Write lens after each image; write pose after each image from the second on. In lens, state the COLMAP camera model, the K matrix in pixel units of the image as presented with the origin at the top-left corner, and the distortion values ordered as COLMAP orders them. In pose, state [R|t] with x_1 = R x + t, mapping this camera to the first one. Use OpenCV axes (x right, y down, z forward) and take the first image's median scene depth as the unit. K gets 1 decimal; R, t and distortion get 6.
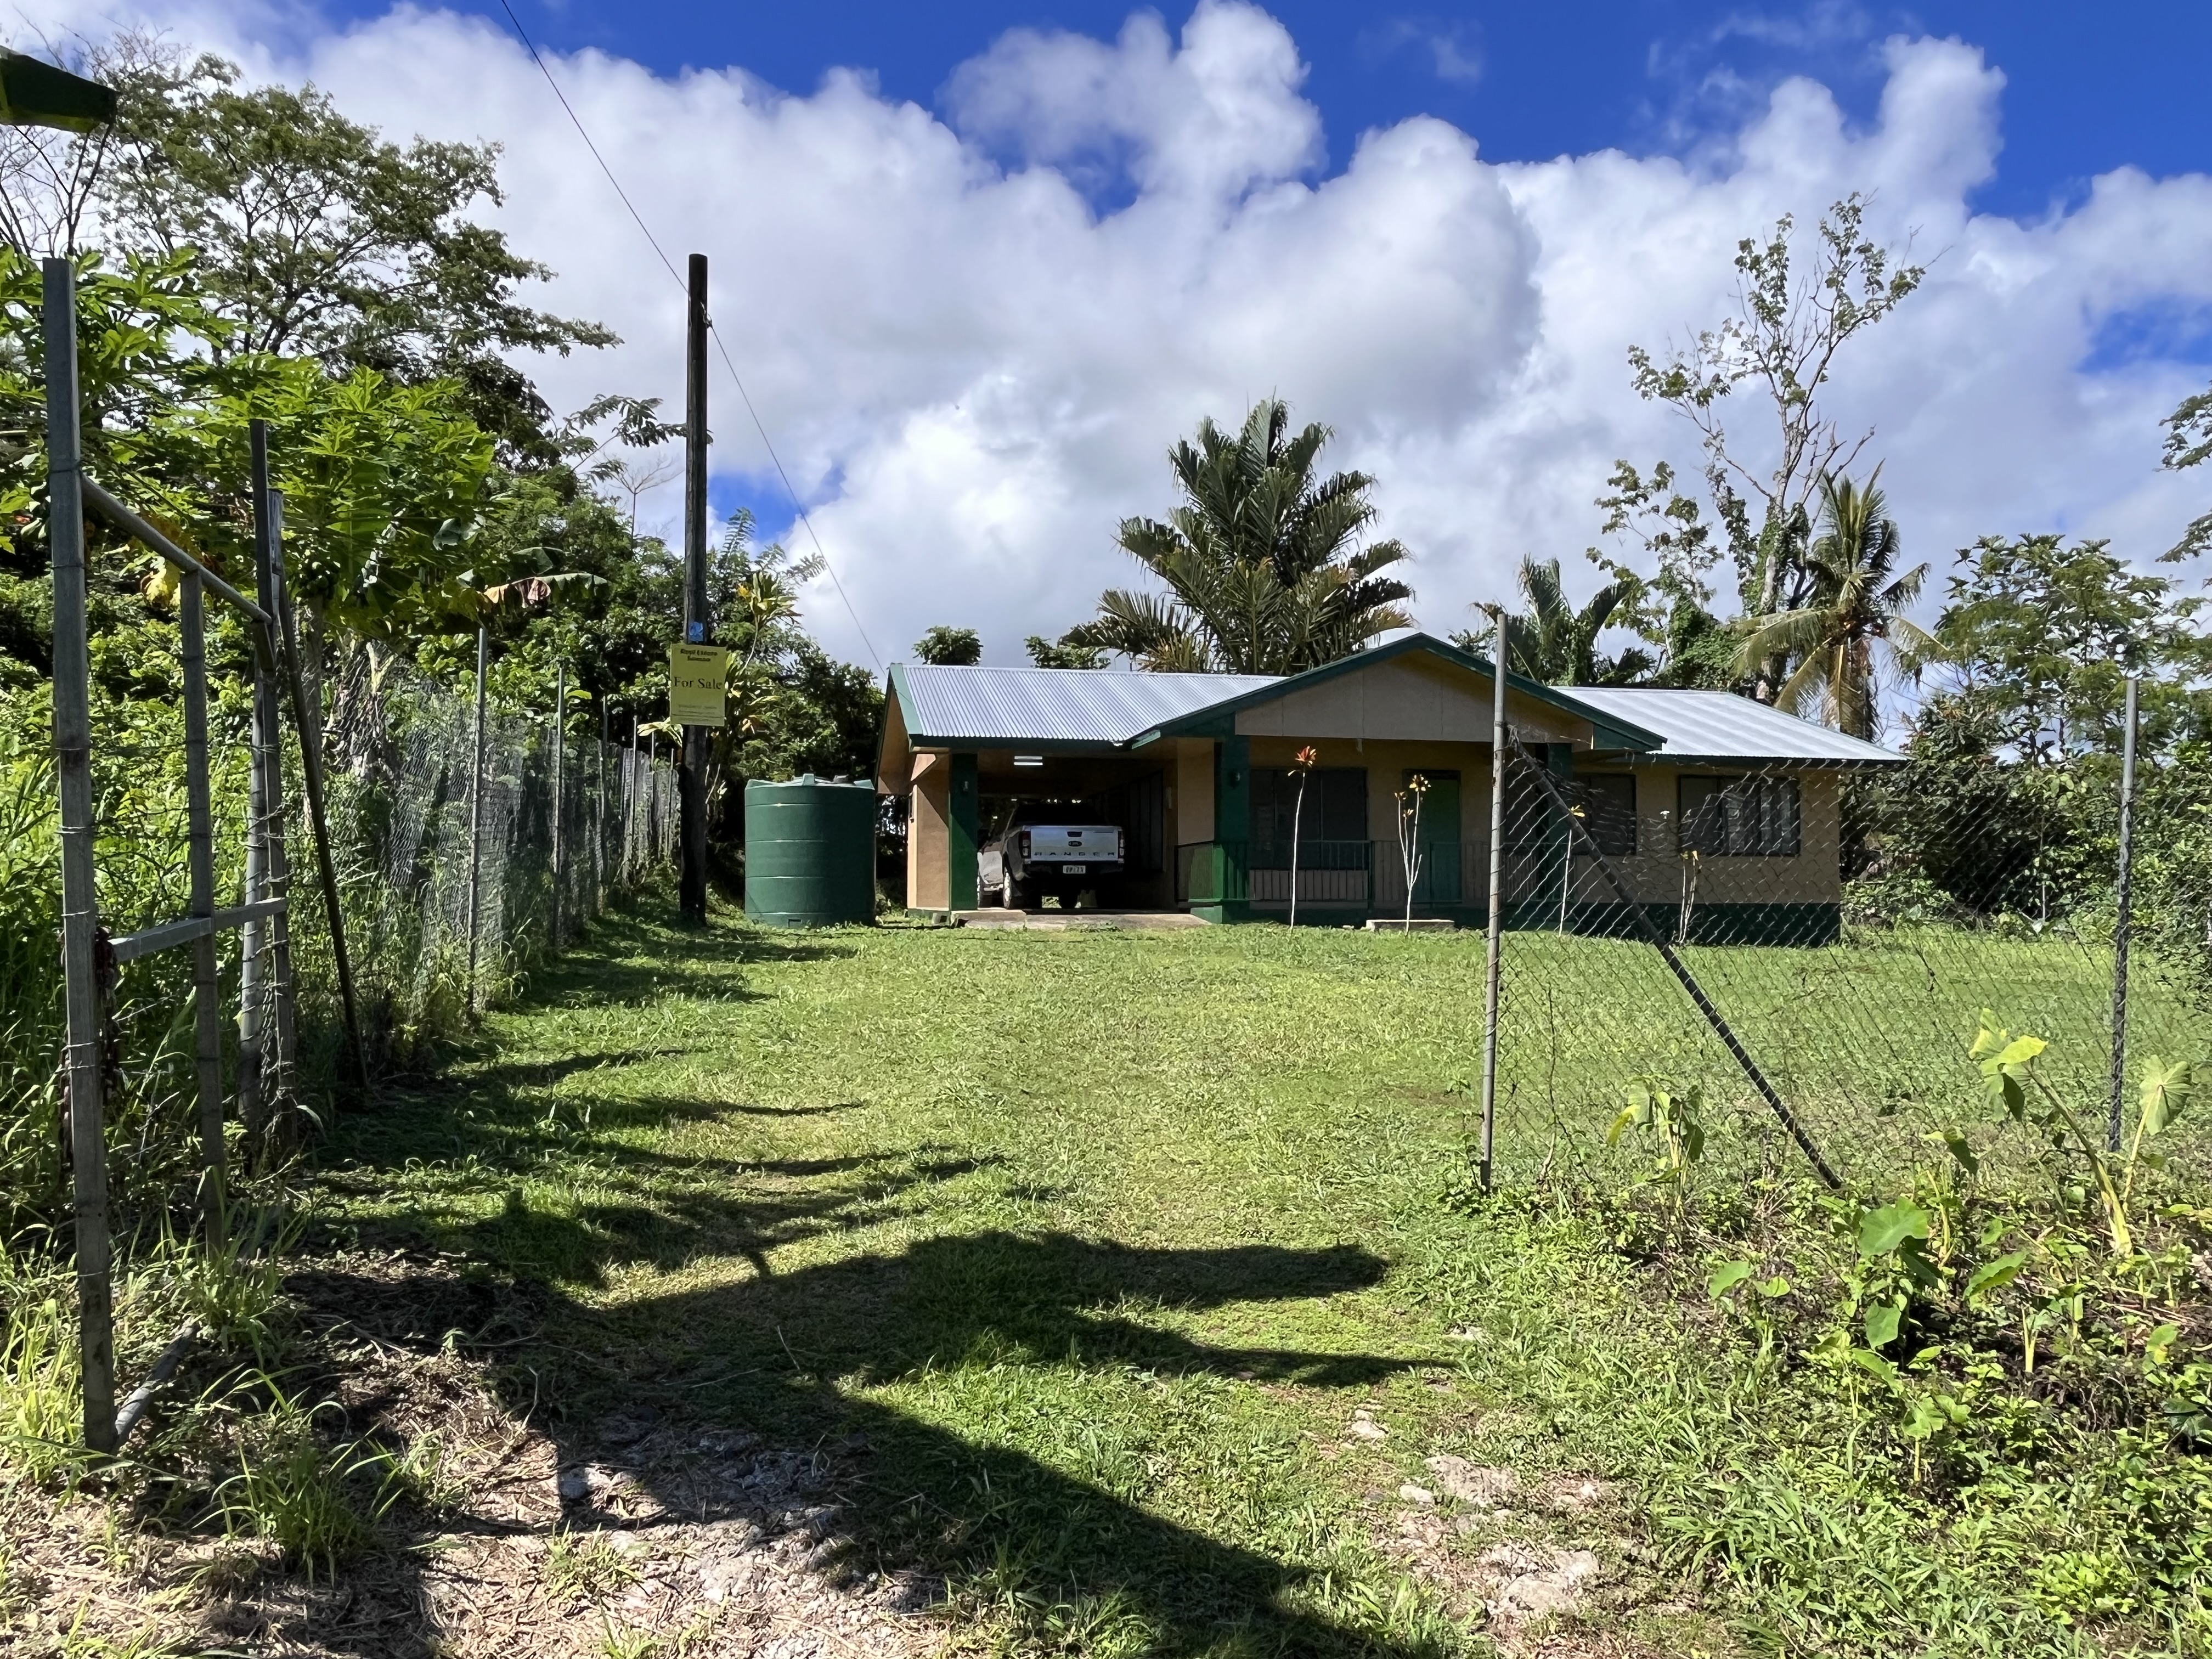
lens RADIAL K [[1426.9, 0, 1095.9], [0, 1426.9, 876.2], [0, 0, 1]] dist [0.030631, -0.054143]
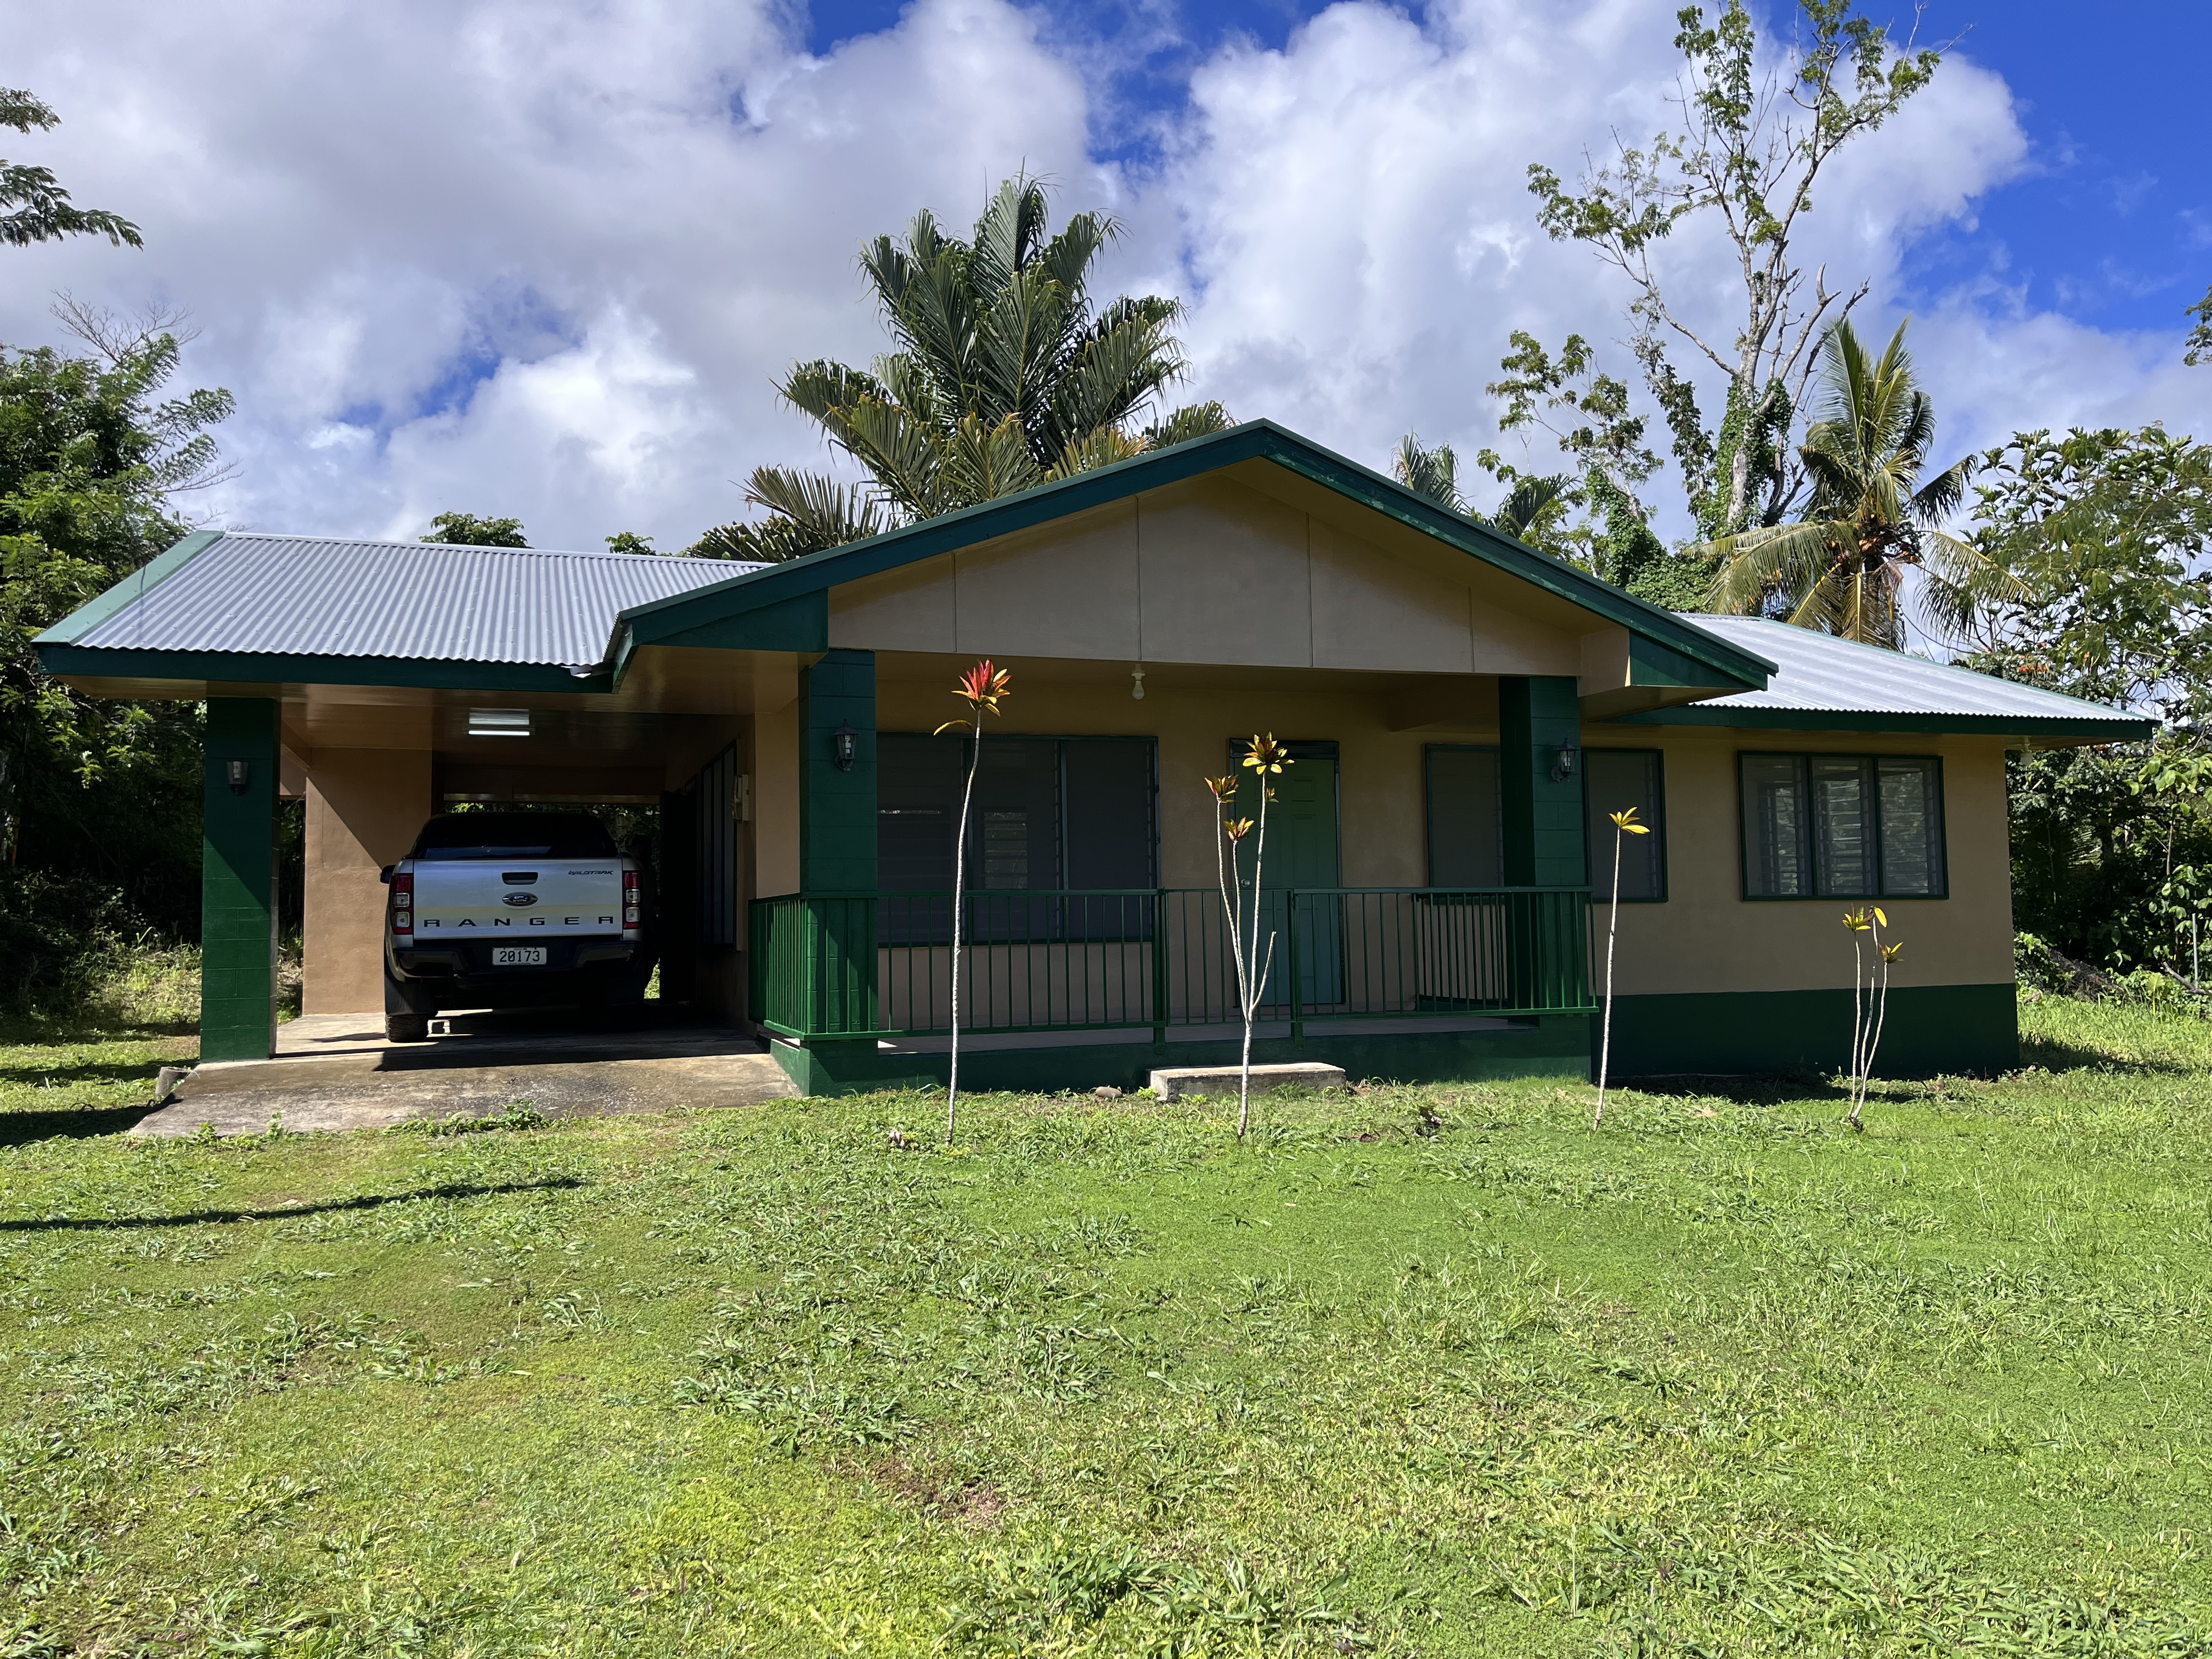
lens RADIAL K [[1721.3, 0, 1106.0], [0, 1721.3, 829.5], [0, 0, 1]] dist [0.128974, -0.162529]
pose [[0.990400, -0.007585, 0.138026, 0.049994], [0.013136, 0.999139, -0.039356, -0.011088], [-0.137609, 0.040791, 0.989646, 0.230213]]
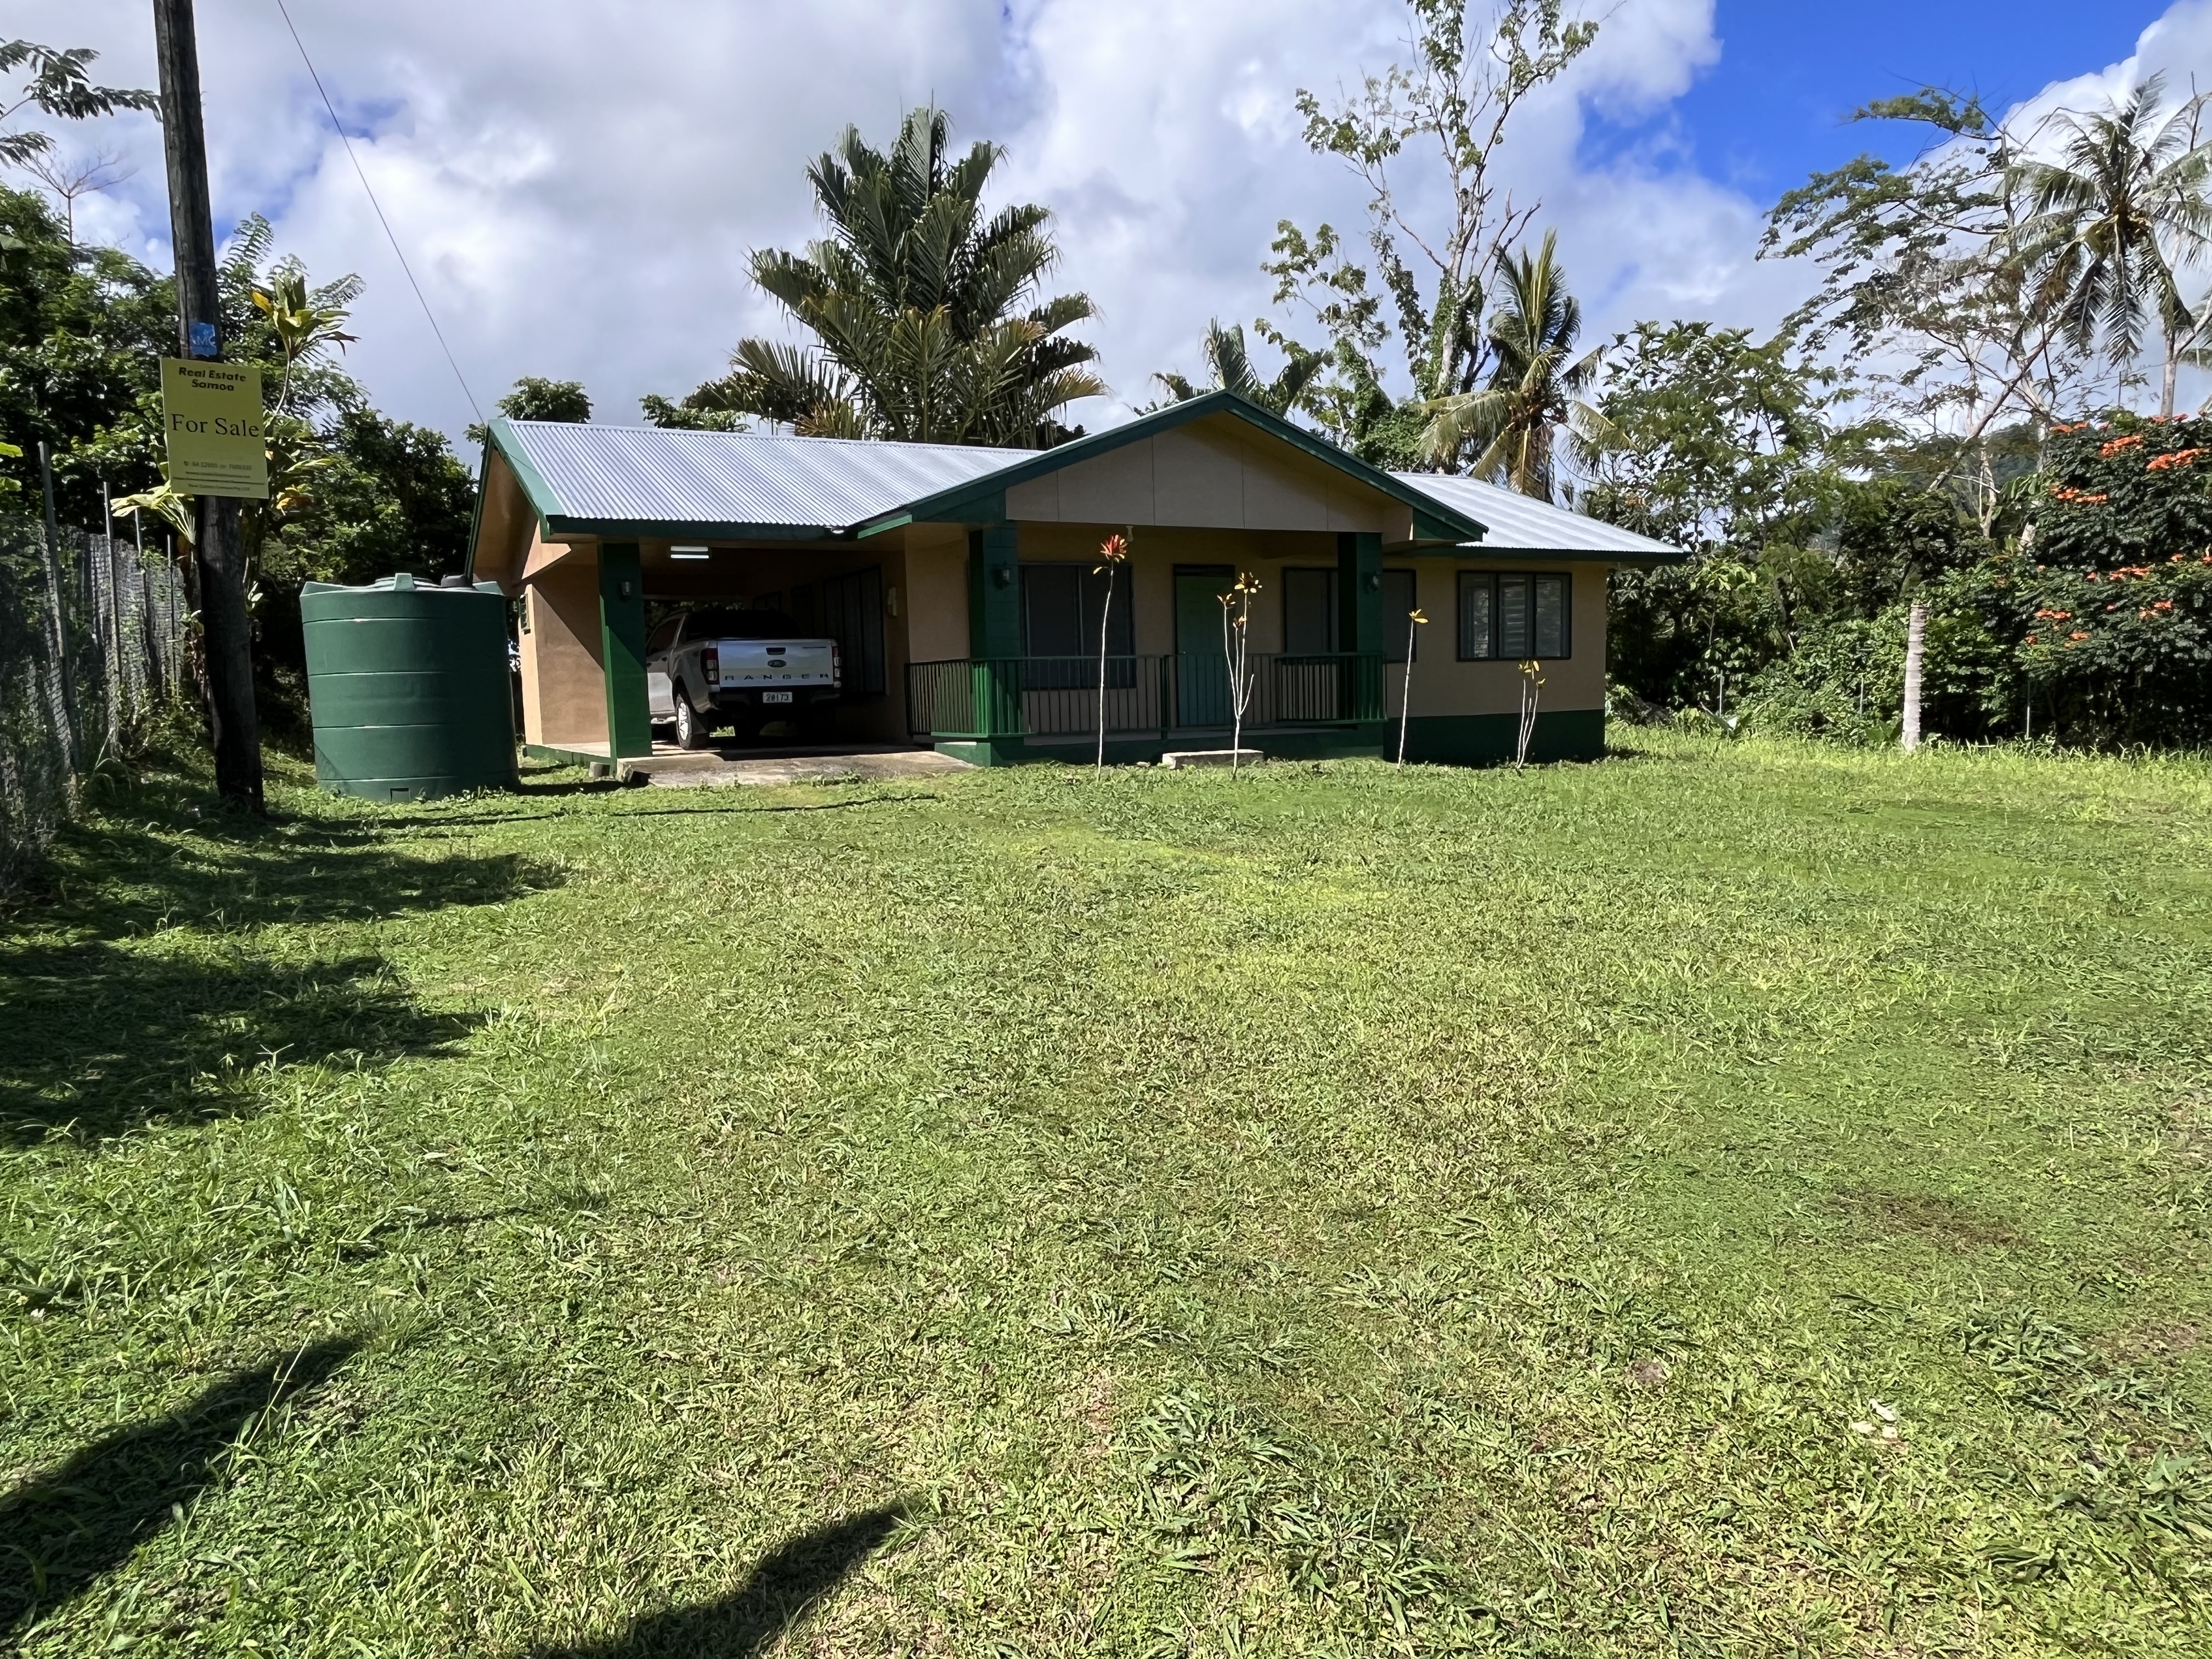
lens RADIAL K [[1463.0, 0, 1104.8], [0, 1463.0, 873.0], [0, 0, 1]] dist [0.004371, -0.002837]
pose [[0.961967, -0.058278, 0.266875, -0.033184], [0.021526, 0.990112, 0.138619, -0.008910], [-0.272315, -0.127602, 0.953710, 0.100625]]
